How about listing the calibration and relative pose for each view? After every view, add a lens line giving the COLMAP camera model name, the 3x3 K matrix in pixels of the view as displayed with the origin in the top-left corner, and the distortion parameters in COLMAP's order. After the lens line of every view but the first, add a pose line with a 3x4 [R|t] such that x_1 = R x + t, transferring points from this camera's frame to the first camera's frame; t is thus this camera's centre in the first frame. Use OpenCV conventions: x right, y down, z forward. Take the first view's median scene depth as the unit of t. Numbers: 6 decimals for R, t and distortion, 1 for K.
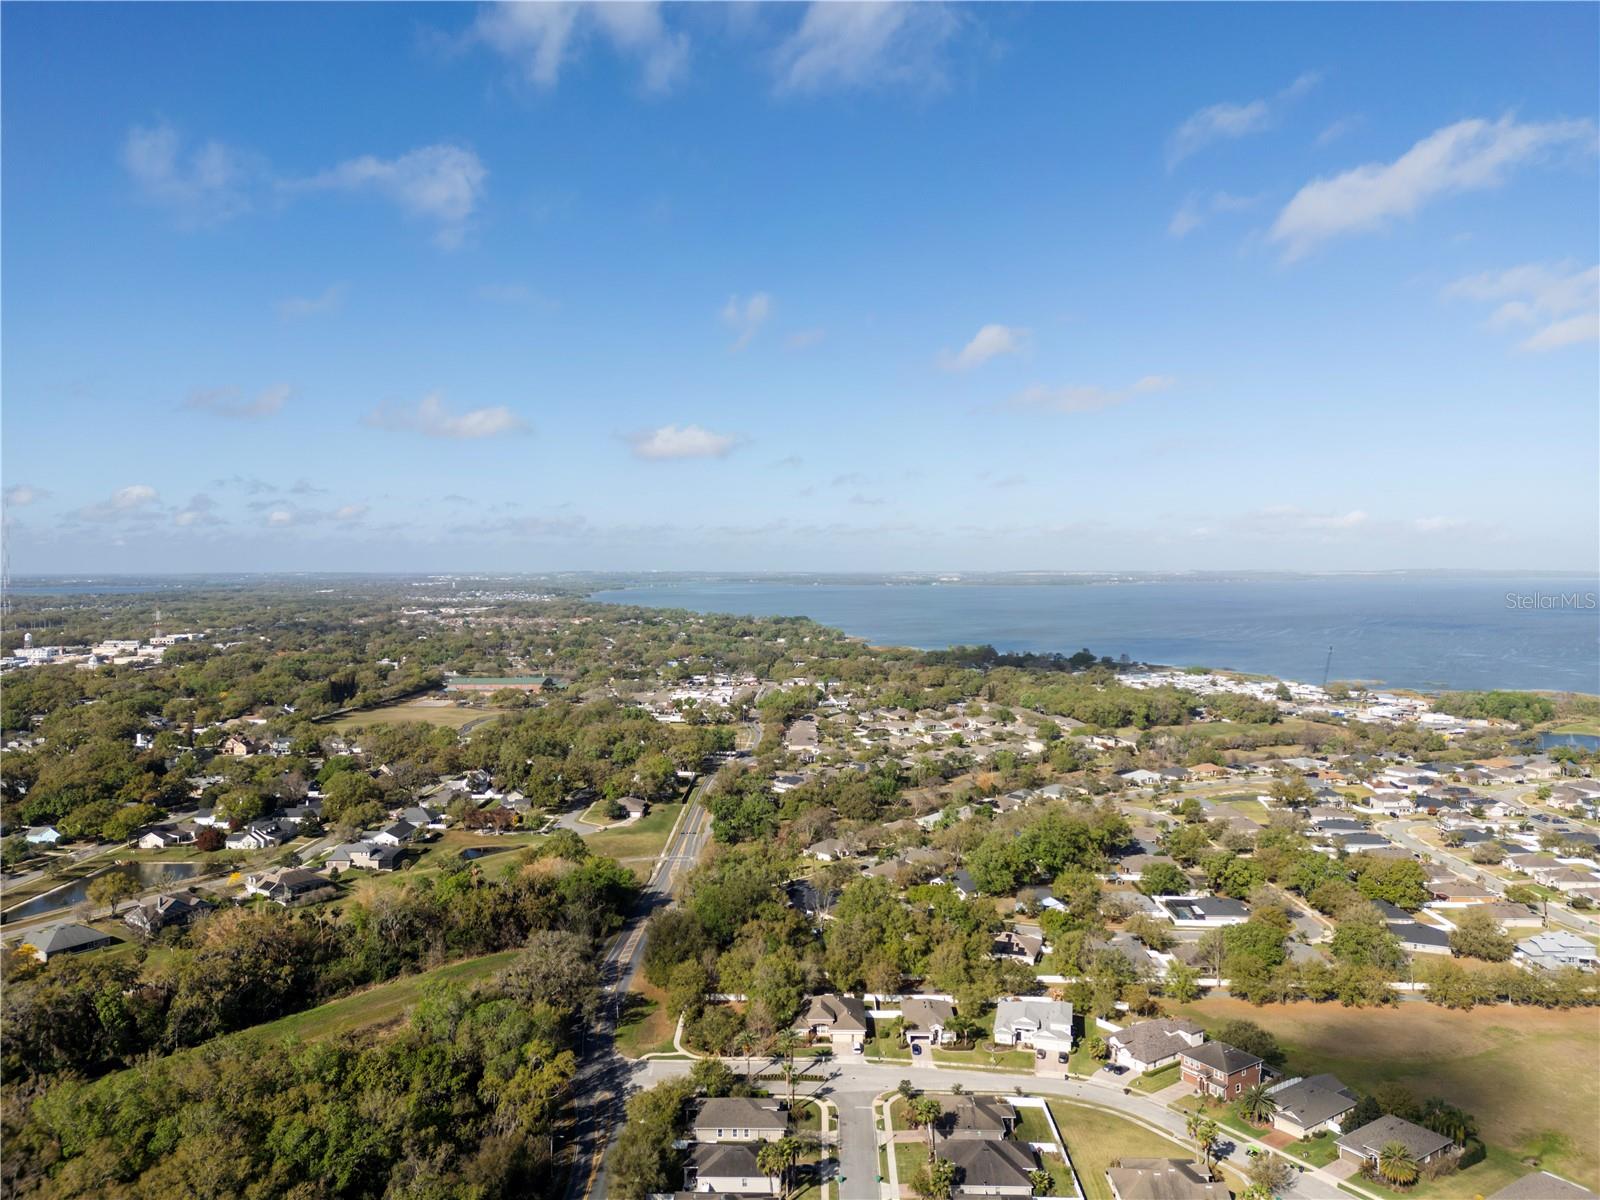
lens RADIAL K [[1122.3, 0, 803.2], [0, 1122.3, 593.2], [0, 0, 1]] dist [0.099050, -0.106733]
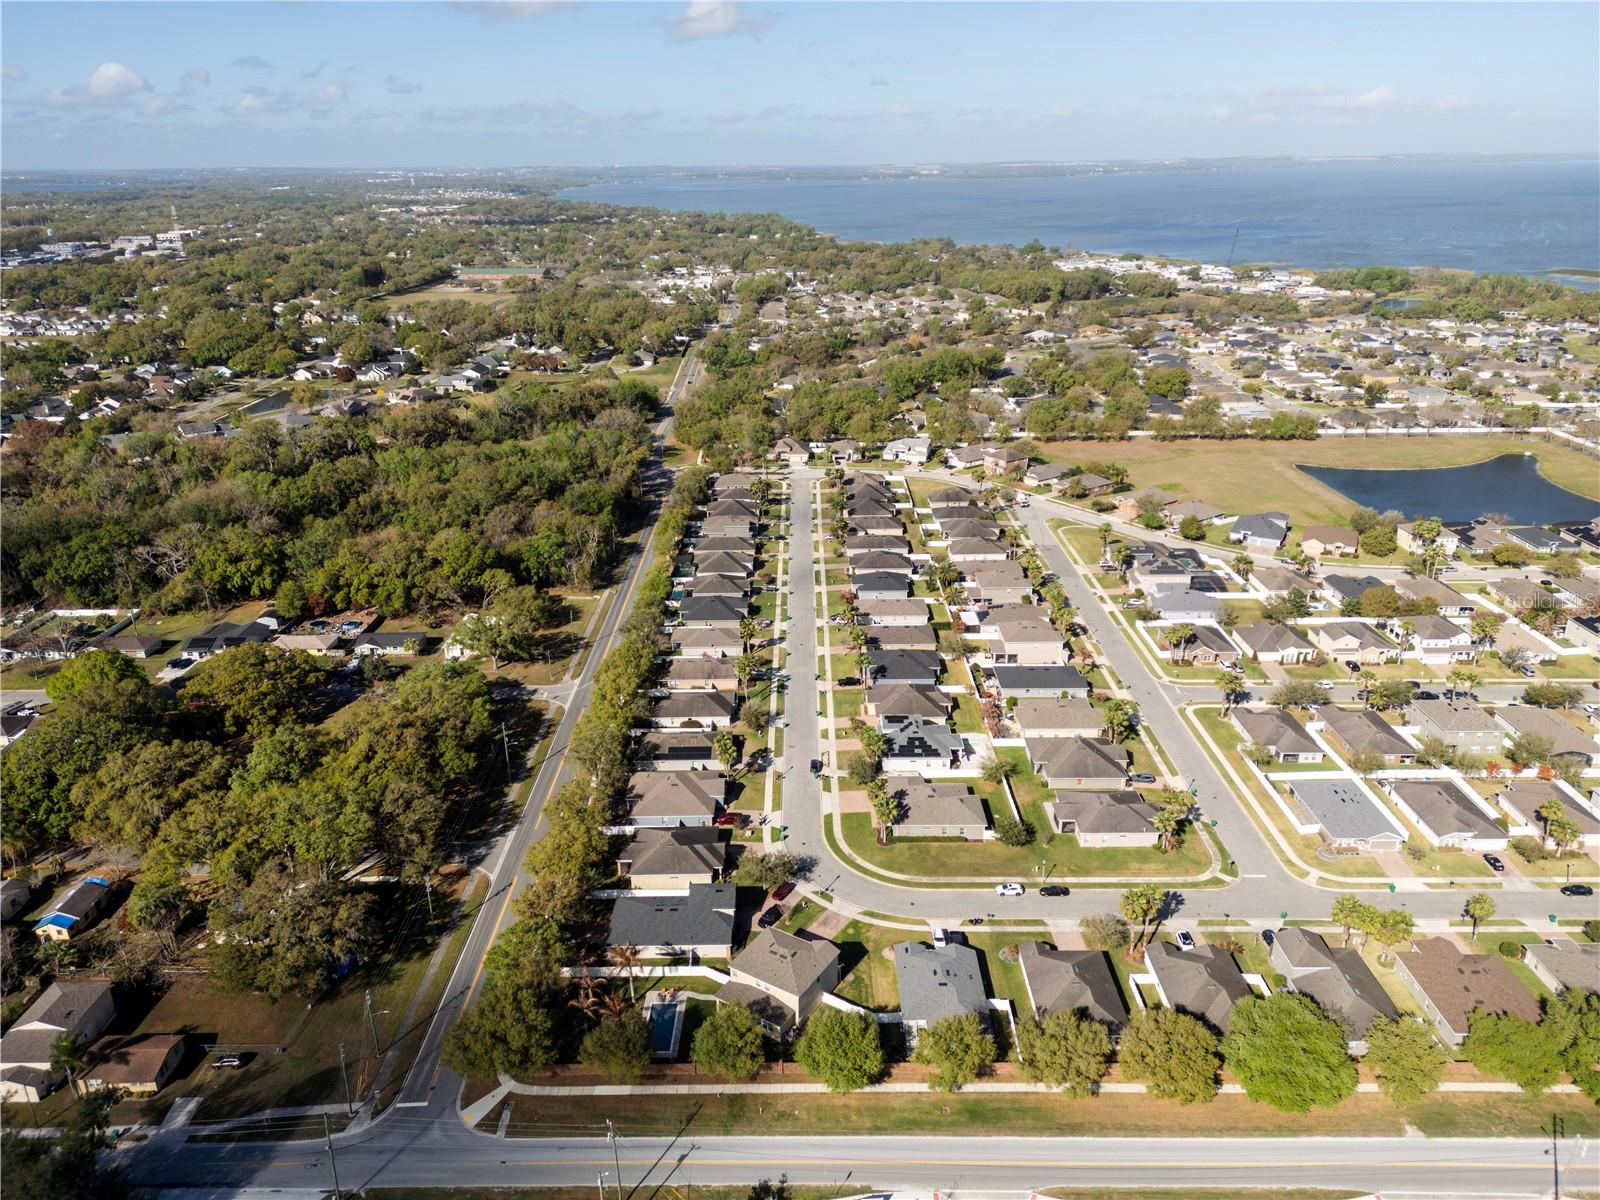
lens RADIAL K [[1092.7, 0, 801.3], [0, 1092.7, 631.9], [0, 0, 1]] dist [0.099593, -0.136323]
pose [[0.999728, -0.016354, 0.016651, 0.004269], [0.009016, 0.928668, 0.370803, 0.007438], [-0.021527, -0.370551, 0.928562, -0.233837]]
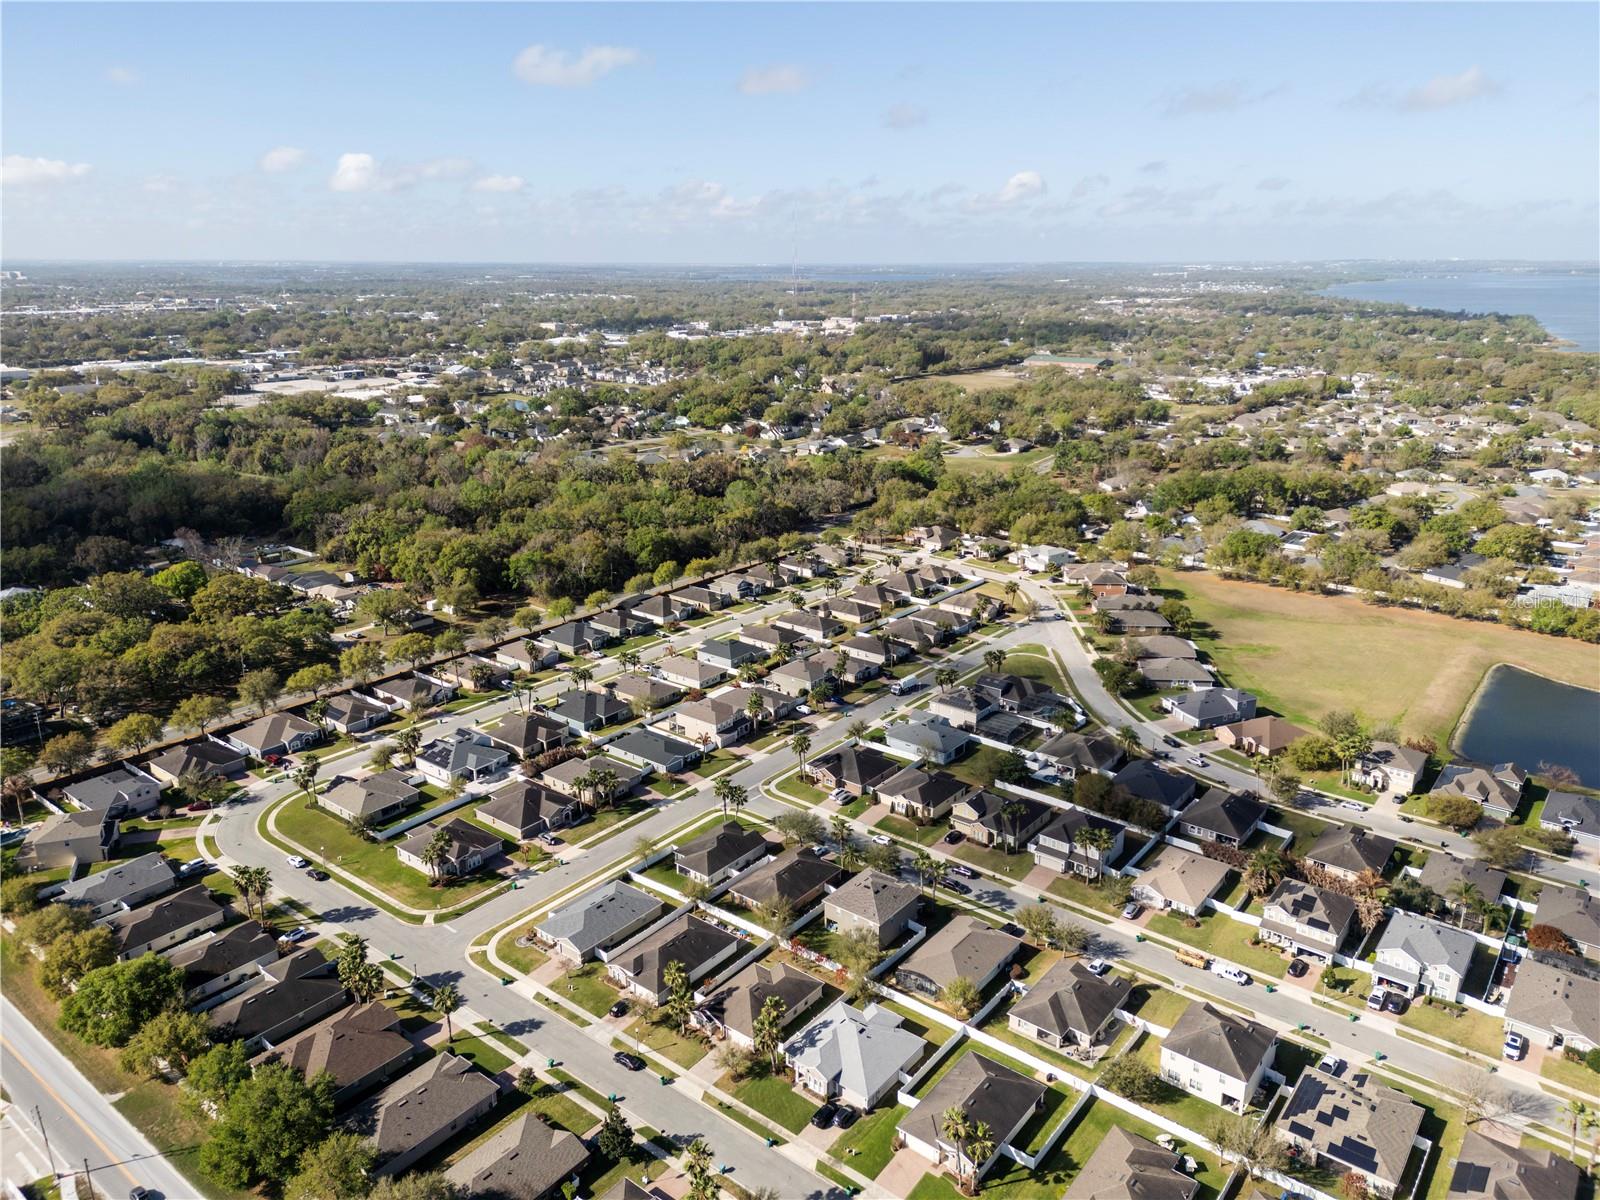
lens RADIAL K [[1122.3, 0, 803.2], [0, 1122.3, 593.2], [0, 0, 1]] dist [0.099050, -0.106733]
pose [[0.800219, 0.171243, -0.574740, 0.321560], [-0.014257, 0.963527, 0.267231, 0.002343], [0.599539, -0.205649, 0.773474, -0.165875]]
